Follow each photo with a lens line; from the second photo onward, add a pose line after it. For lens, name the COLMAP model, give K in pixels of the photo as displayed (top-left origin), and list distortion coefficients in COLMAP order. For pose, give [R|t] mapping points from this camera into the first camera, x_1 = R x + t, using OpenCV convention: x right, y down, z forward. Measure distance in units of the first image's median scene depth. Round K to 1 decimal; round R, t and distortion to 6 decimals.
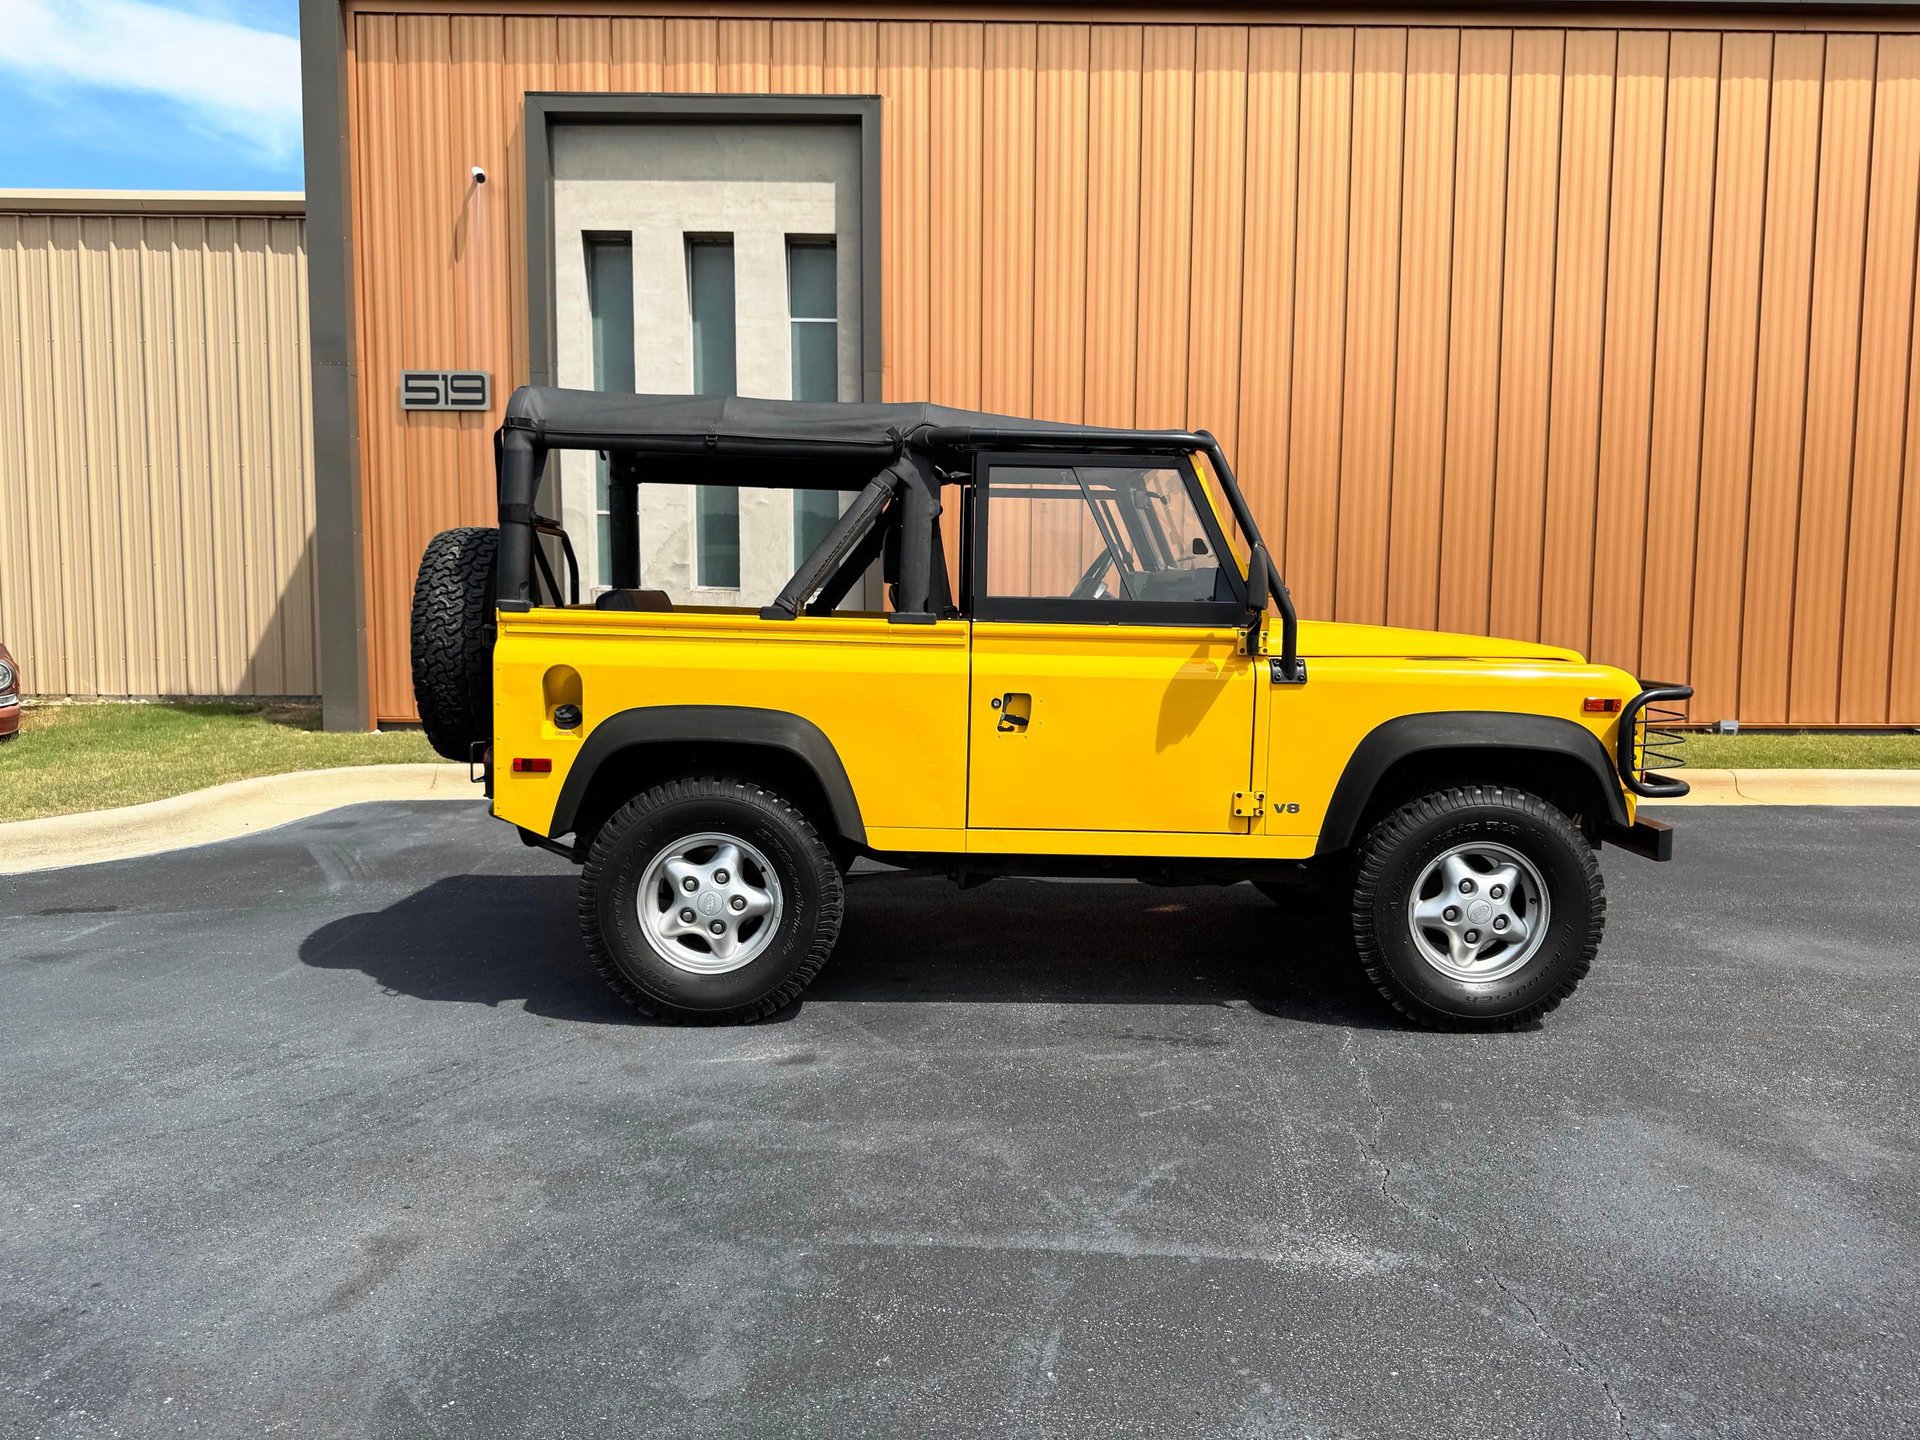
lens RADIAL K [[1353.8, 0, 956.8], [0, 1353.8, 718.8], [0, 0, 1]] dist [0.023234, -0.031375]
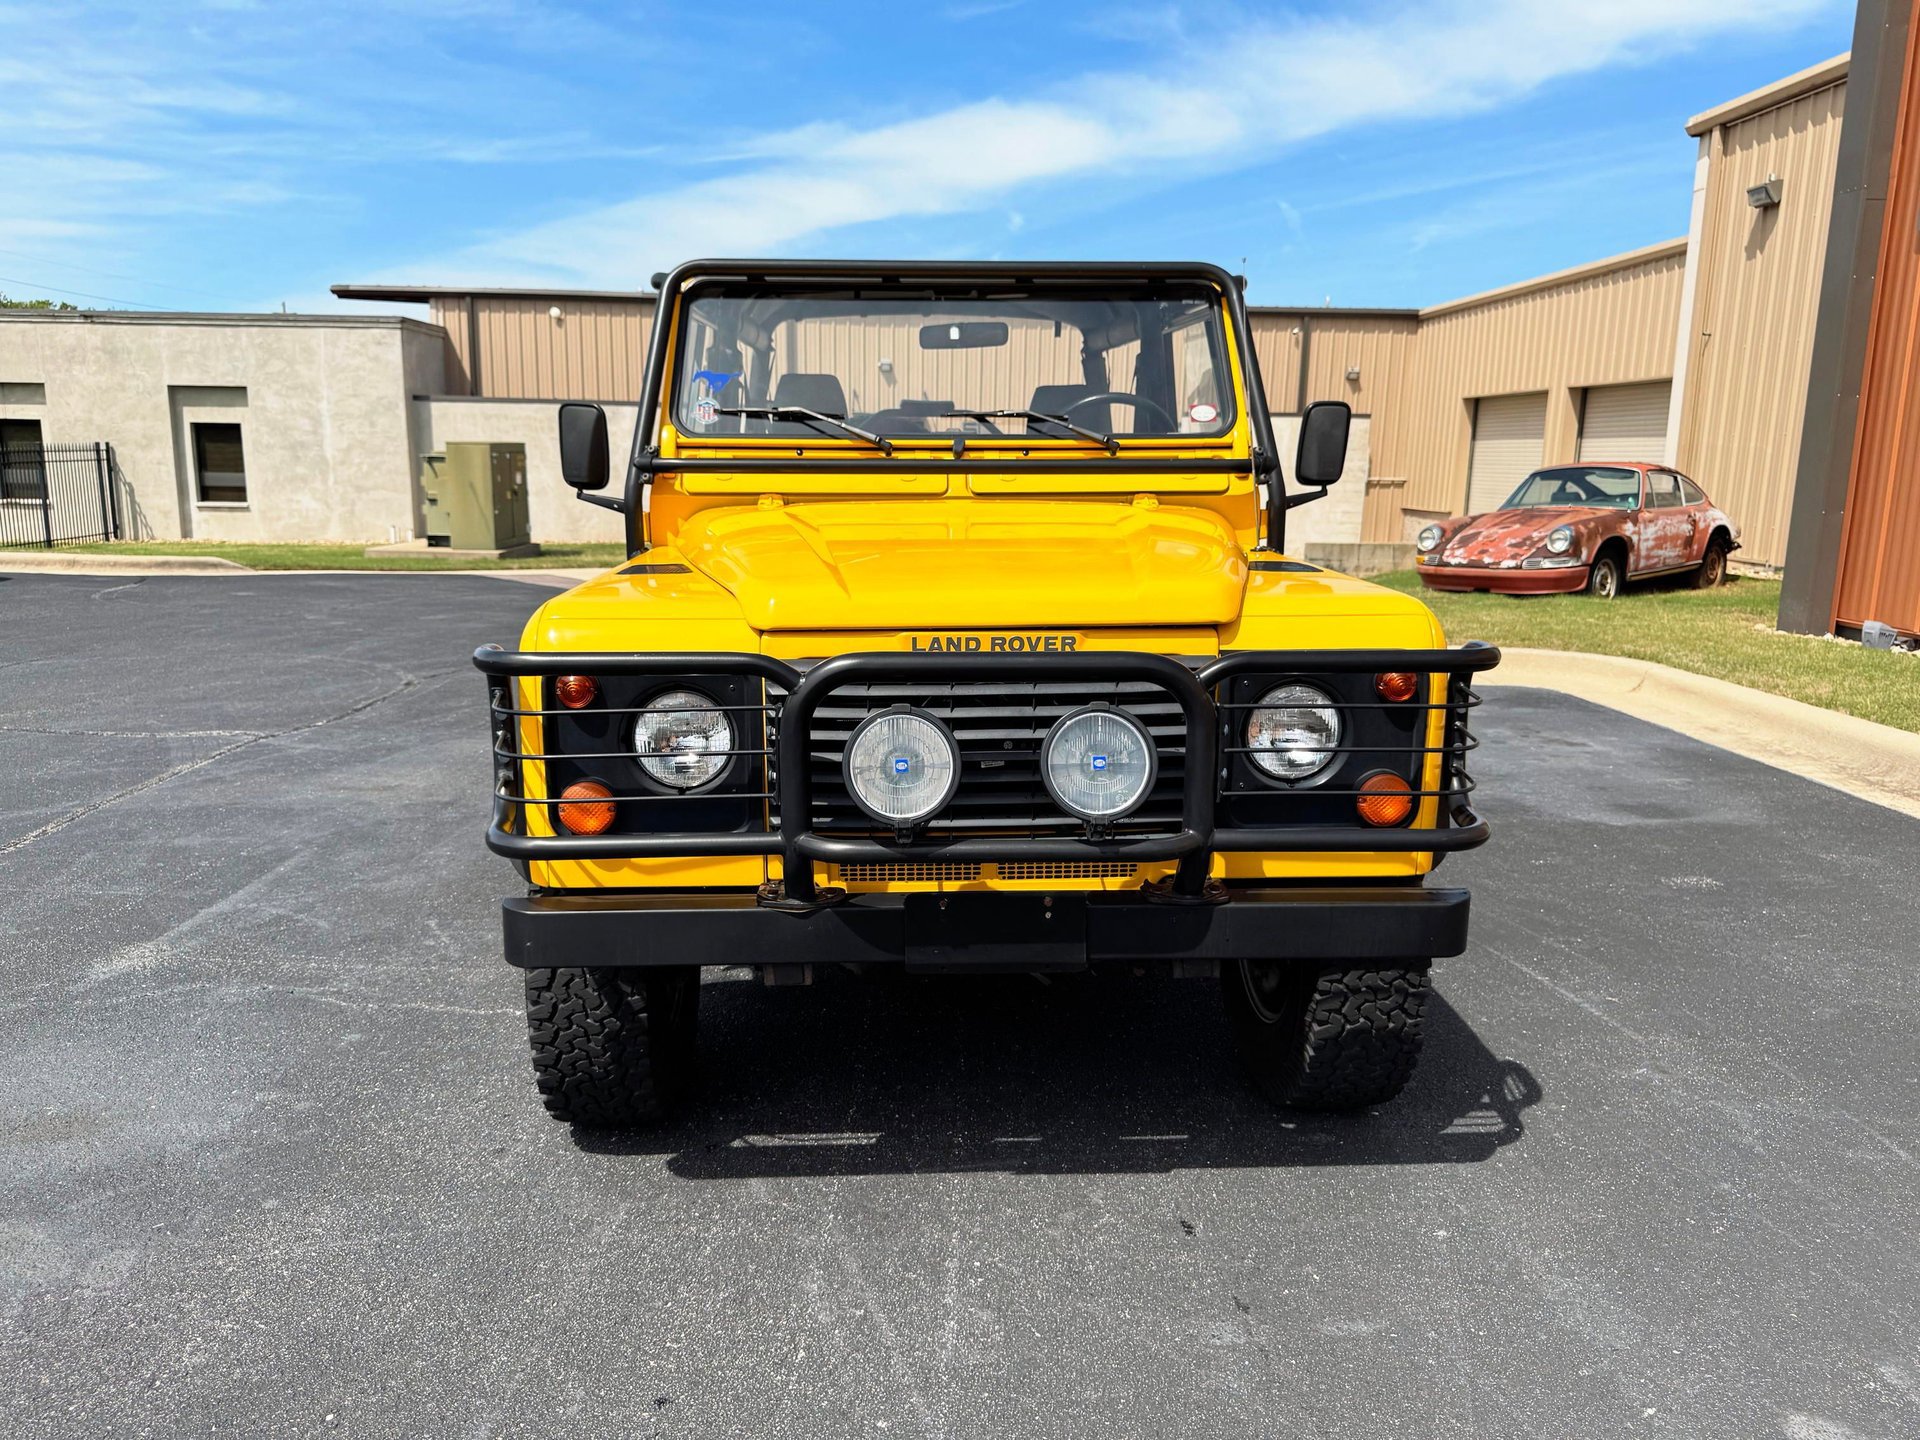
lens RADIAL K [[1353.8, 0, 956.8], [0, 1353.8, 718.8], [0, 0, 1]] dist [0.023234, -0.031375]
pose [[0.033469, 0.184949, -0.982178, 1.051324], [-0.097346, 0.978659, 0.180969, -0.107782], [0.994688, 0.089554, 0.050759, 1.148303]]
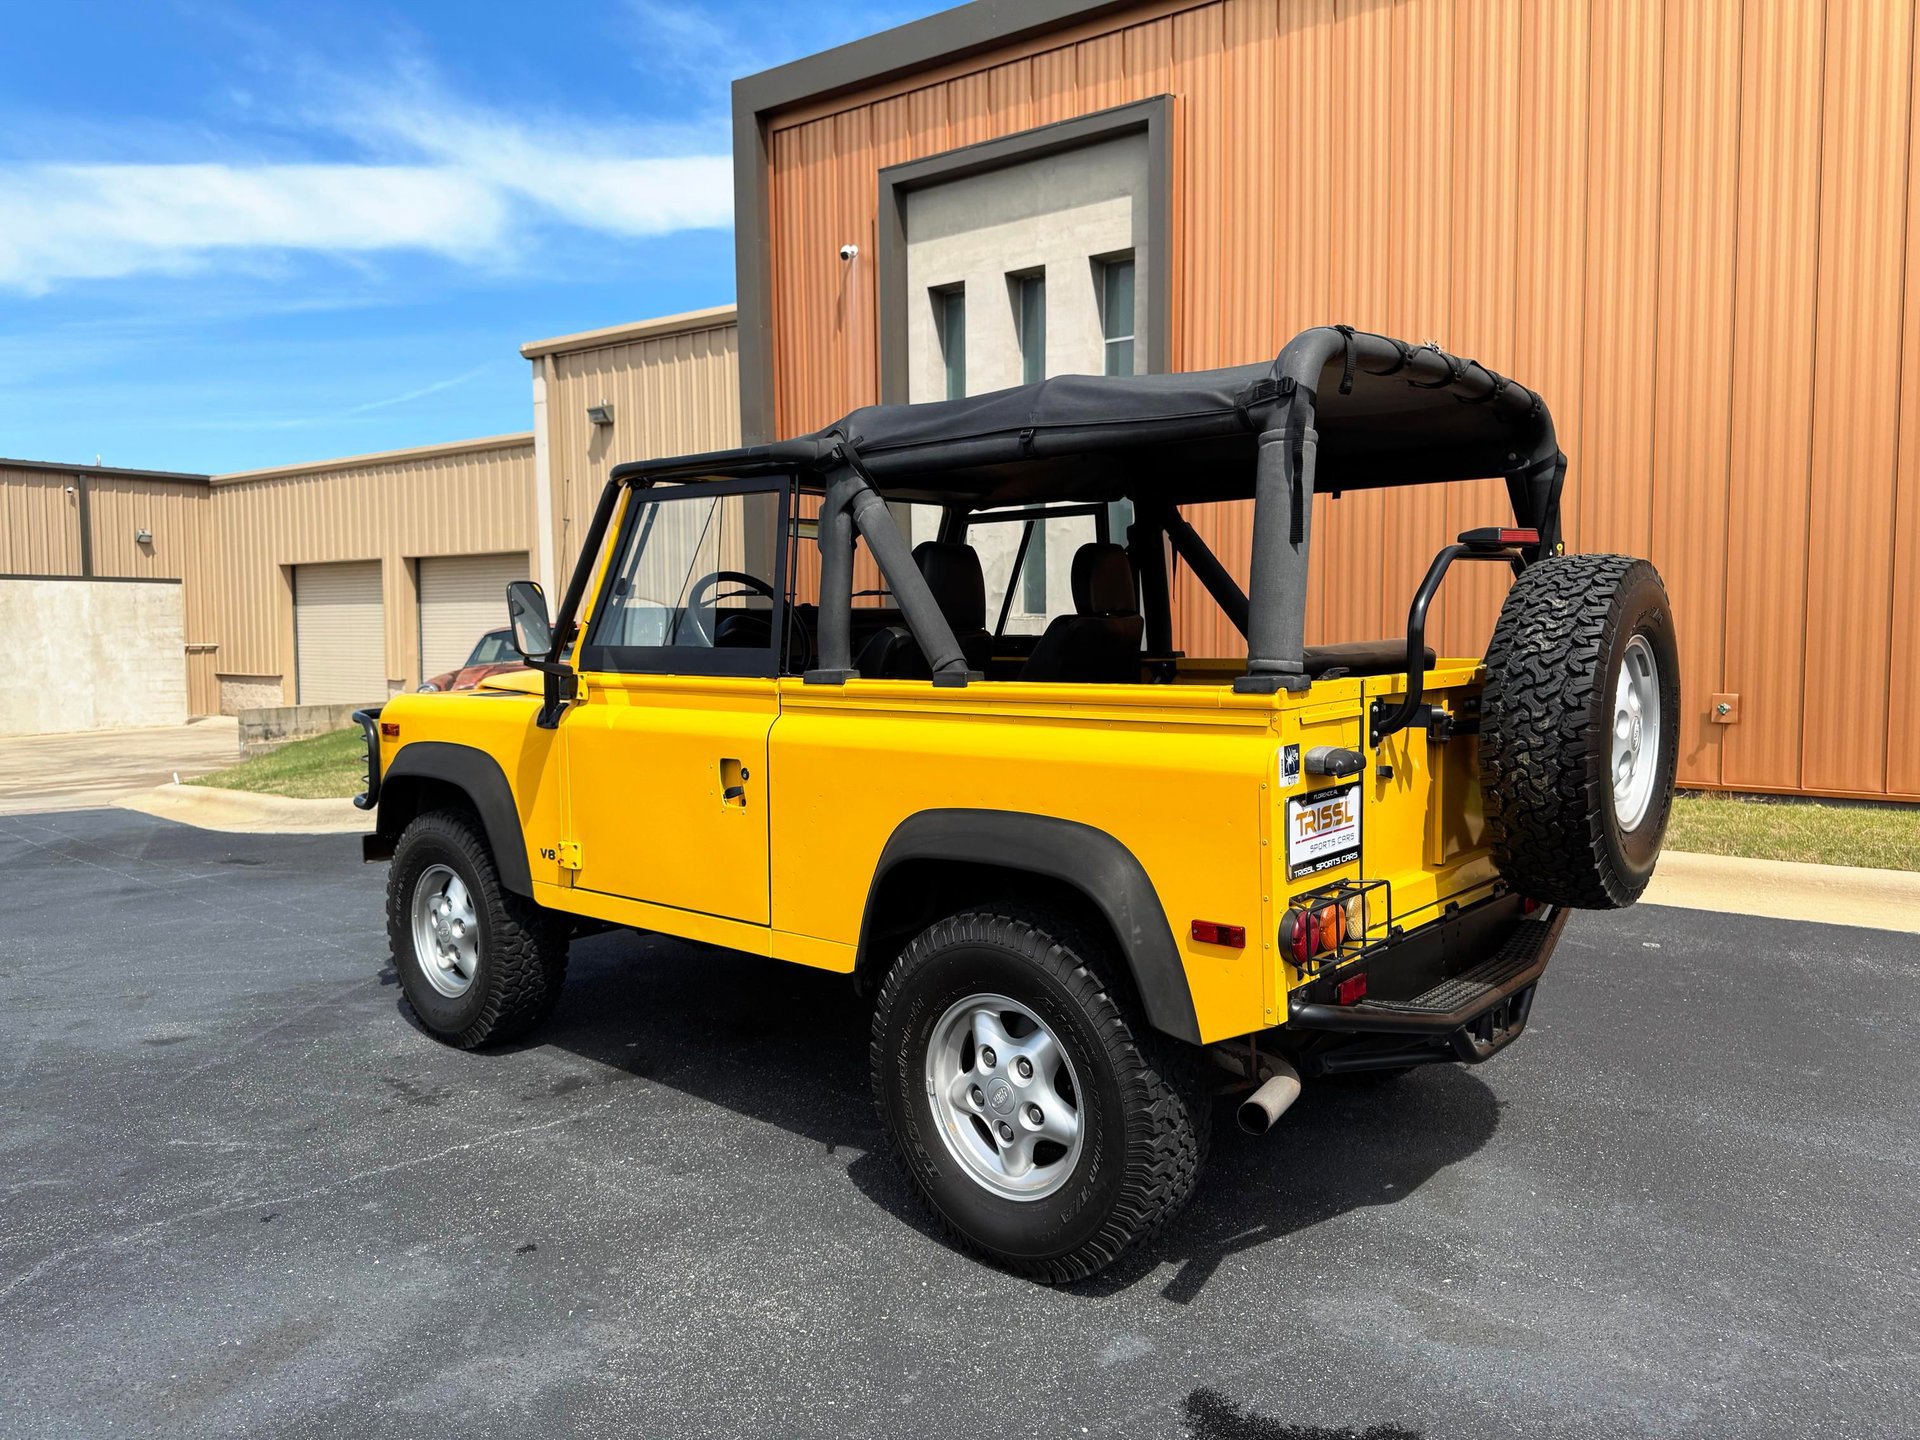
lens RADIAL K [[1344.7, 0, 959.5], [0, 1344.7, 718.3], [0, 0, 1]] dist [0.031981, -0.035066]
pose [[0.803244, 0.030782, -0.594855, 1.035316], [-0.038411, 0.999262, -0.000159, -0.047811], [0.594411, 0.022977, 0.803833, 0.430244]]
